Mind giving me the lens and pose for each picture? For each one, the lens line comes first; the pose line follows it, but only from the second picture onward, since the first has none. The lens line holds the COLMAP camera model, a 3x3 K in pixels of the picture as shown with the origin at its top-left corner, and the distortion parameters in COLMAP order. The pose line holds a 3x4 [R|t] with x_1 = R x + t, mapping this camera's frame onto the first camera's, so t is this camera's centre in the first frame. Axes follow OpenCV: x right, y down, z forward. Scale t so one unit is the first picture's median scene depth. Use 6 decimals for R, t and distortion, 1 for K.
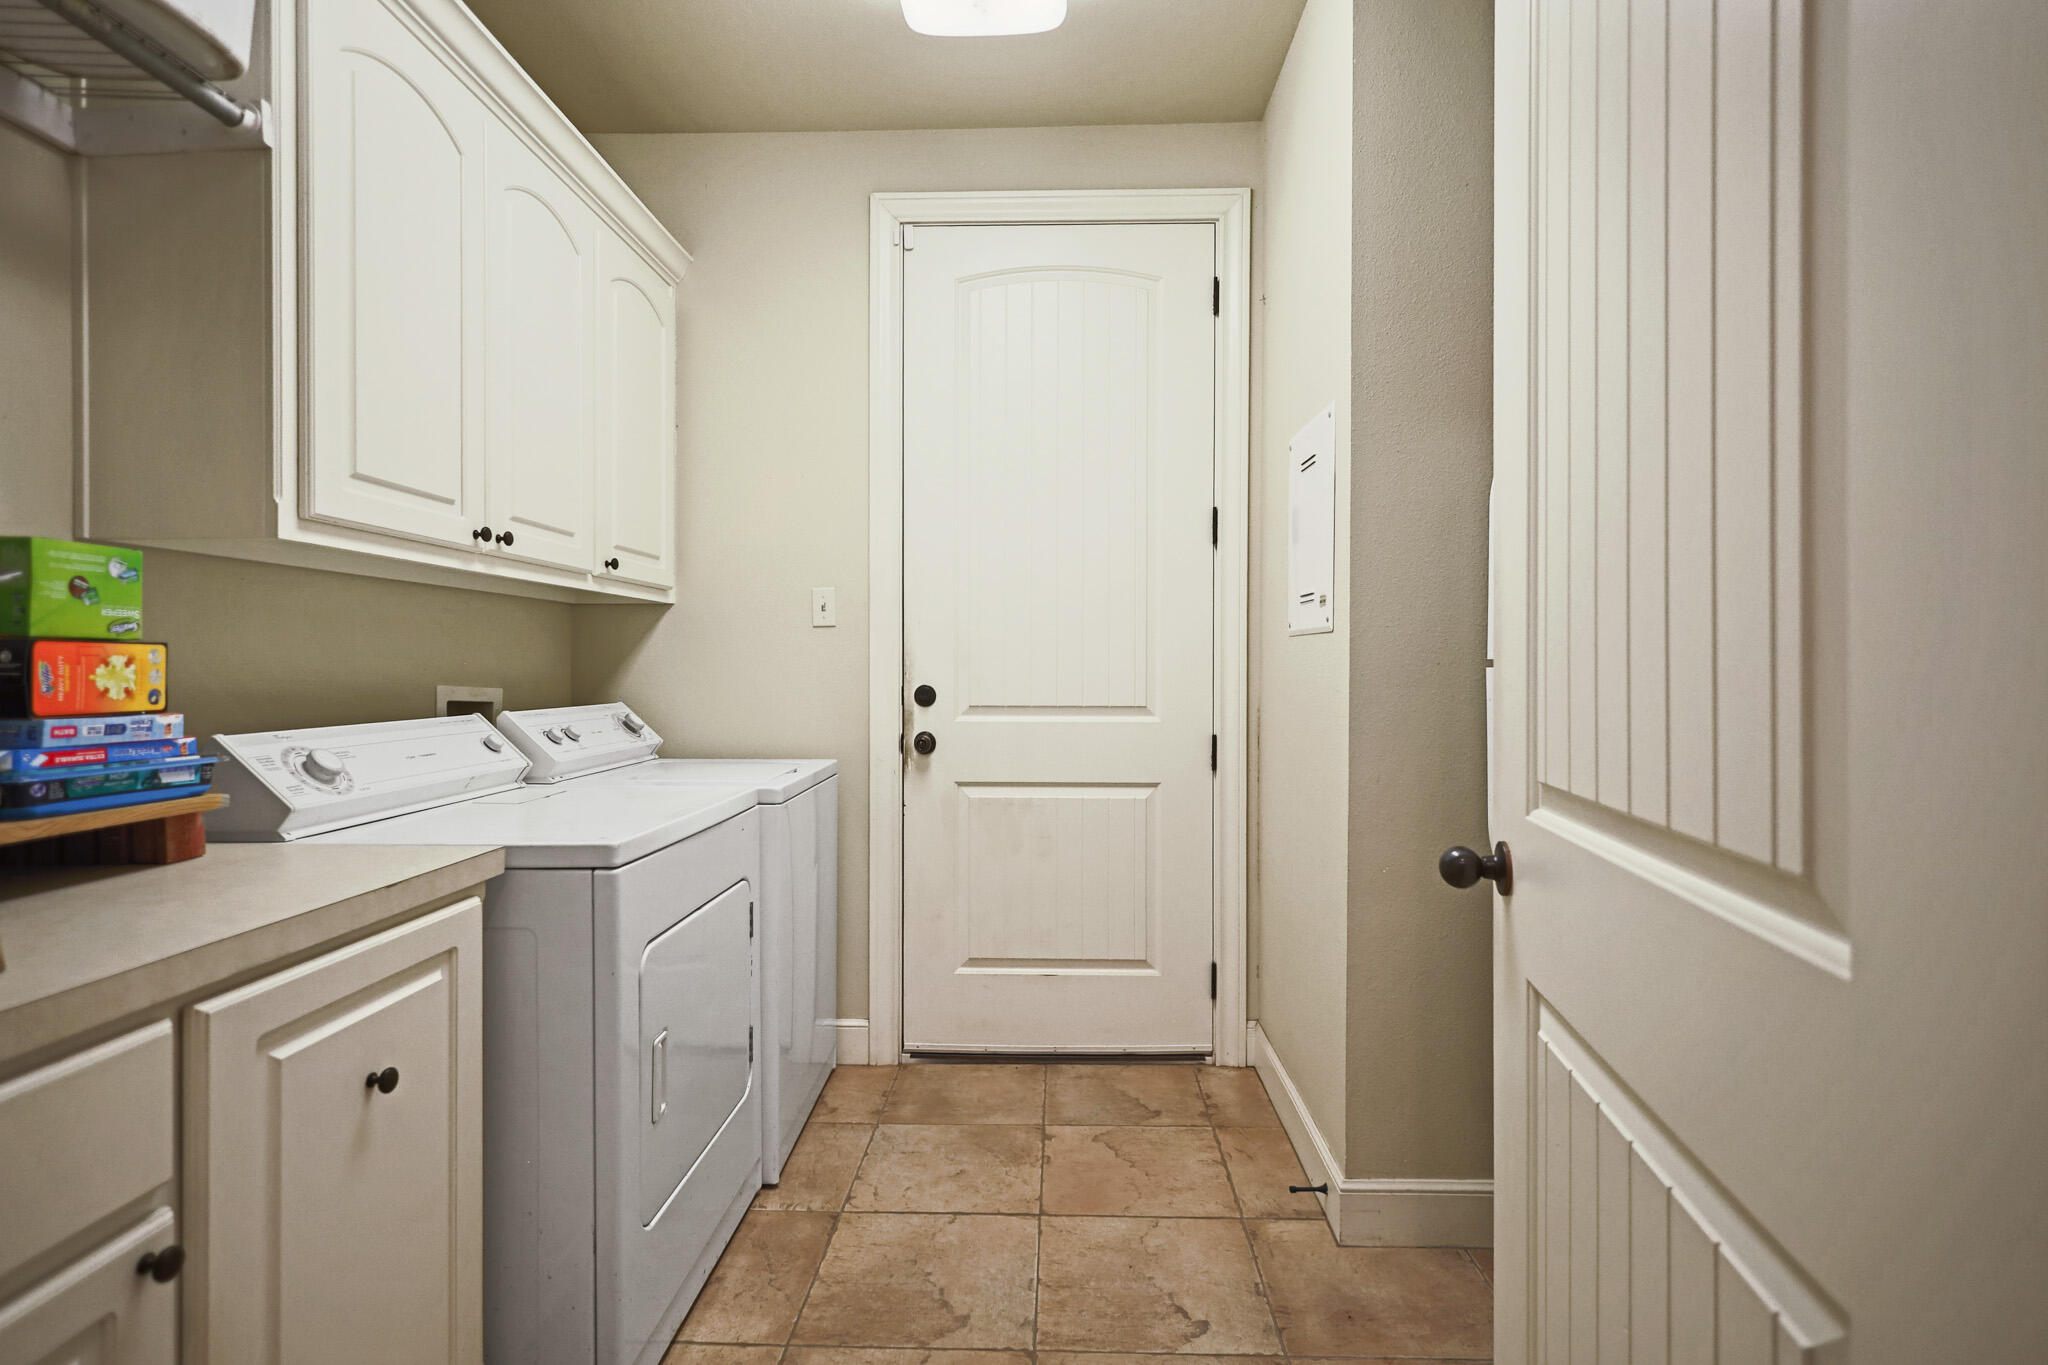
lens RADIAL K [[1020.0, 0, 1028.4], [0, 1020.0, 682.8], [0, 0, 1]] dist [0.000498, 0.000390]
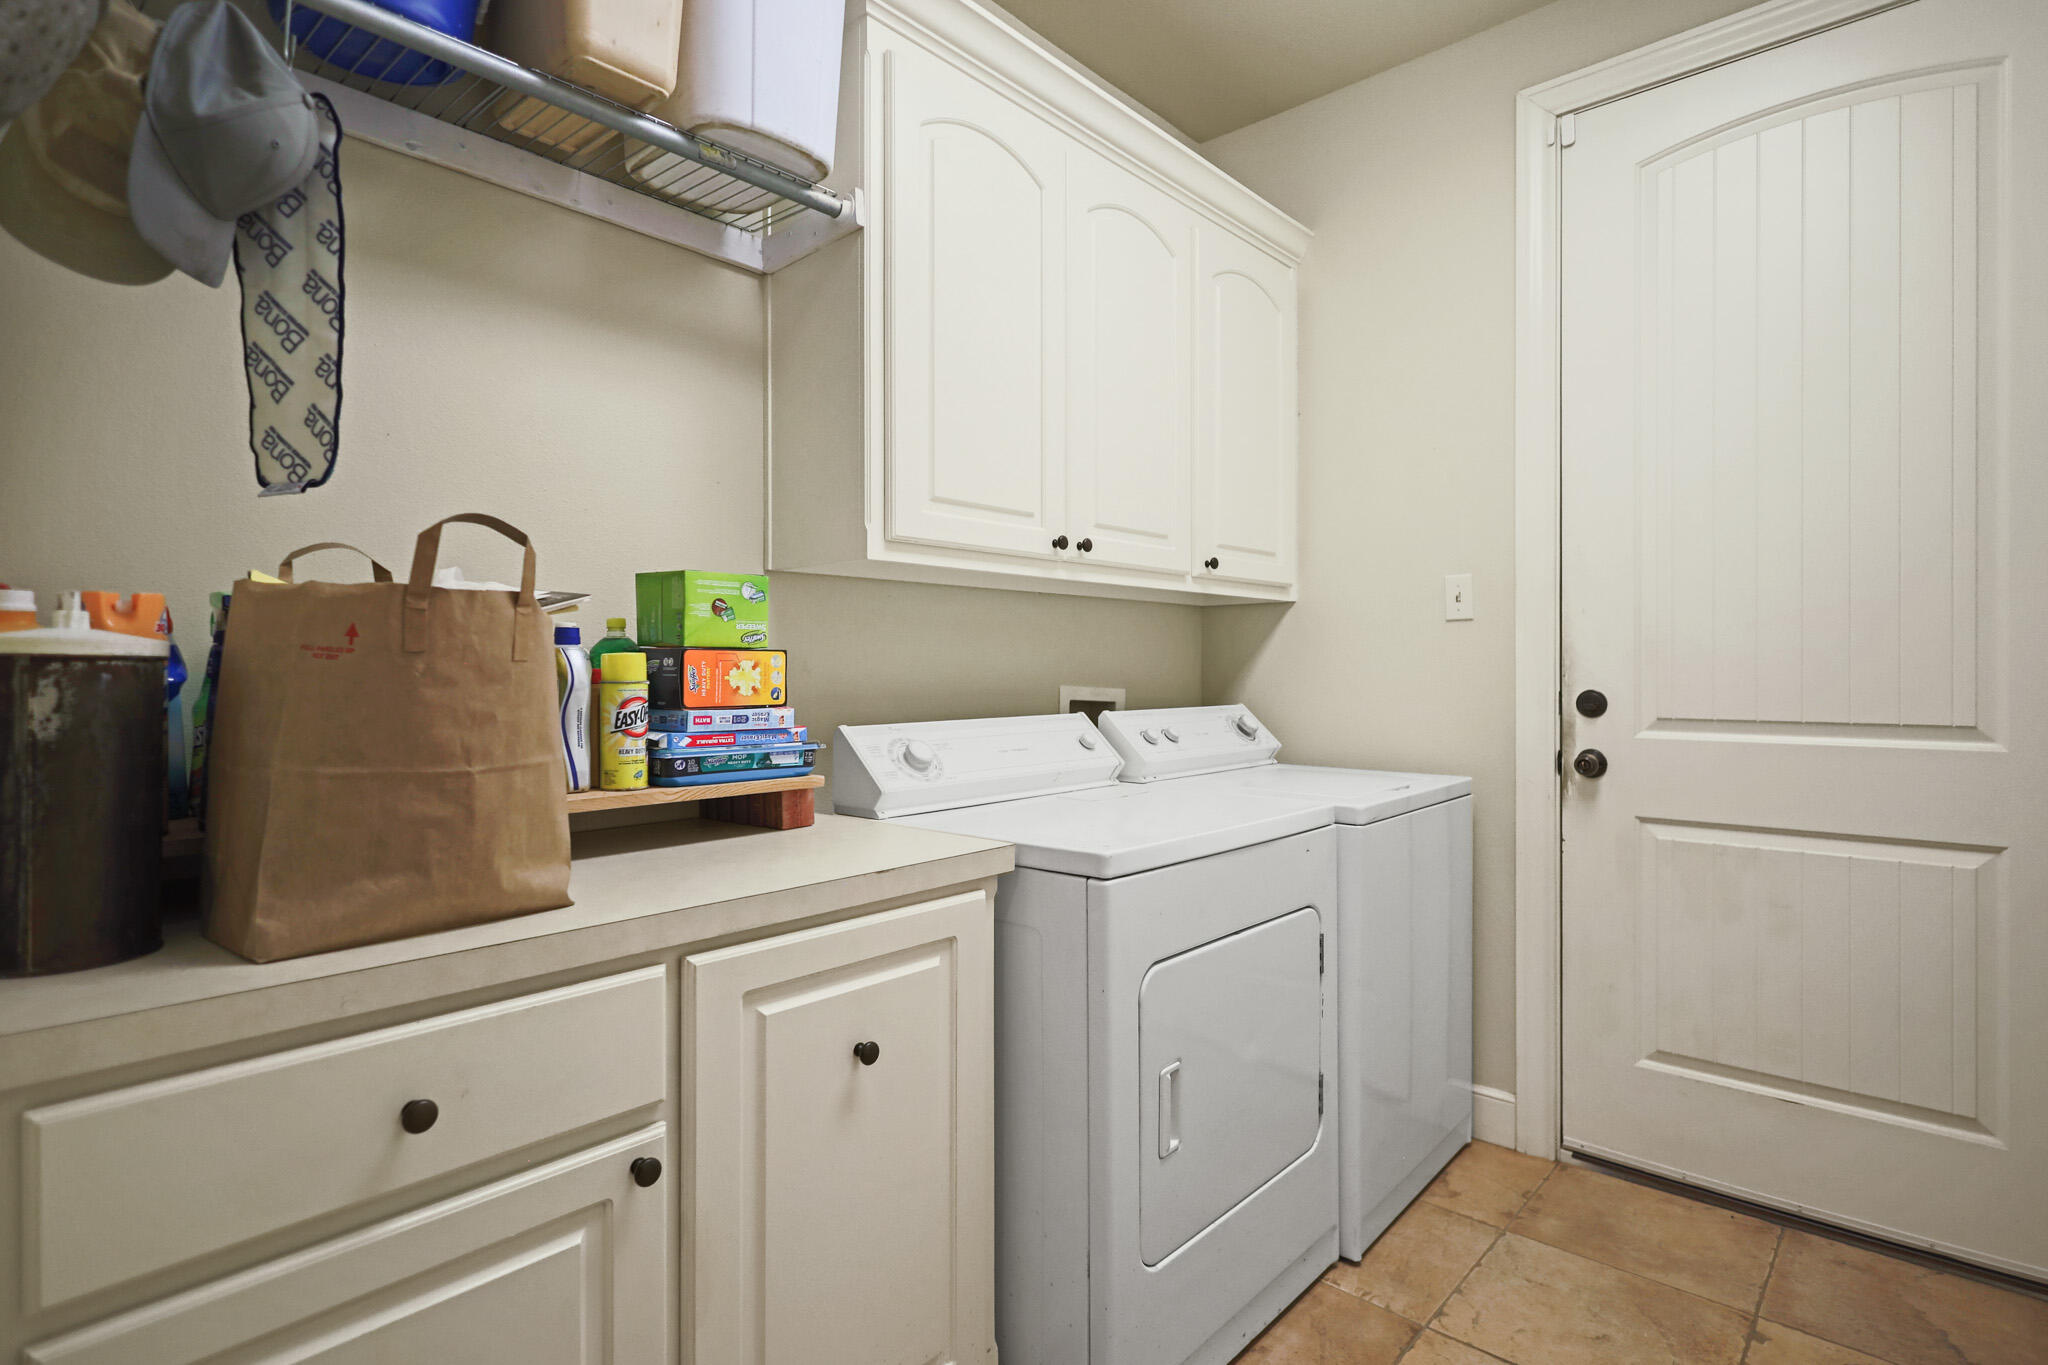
lens RADIAL K [[1020.0, 0, 1021.5], [0, 1020.0, 675.6], [0, 0, 1]] dist [0.000498, 0.000390]
pose [[0.758754, 0.001639, -0.651375, 0.103703], [-0.006971, 0.999960, -0.005605, -0.001973], [0.651340, 0.008794, 0.758735, 0.151719]]
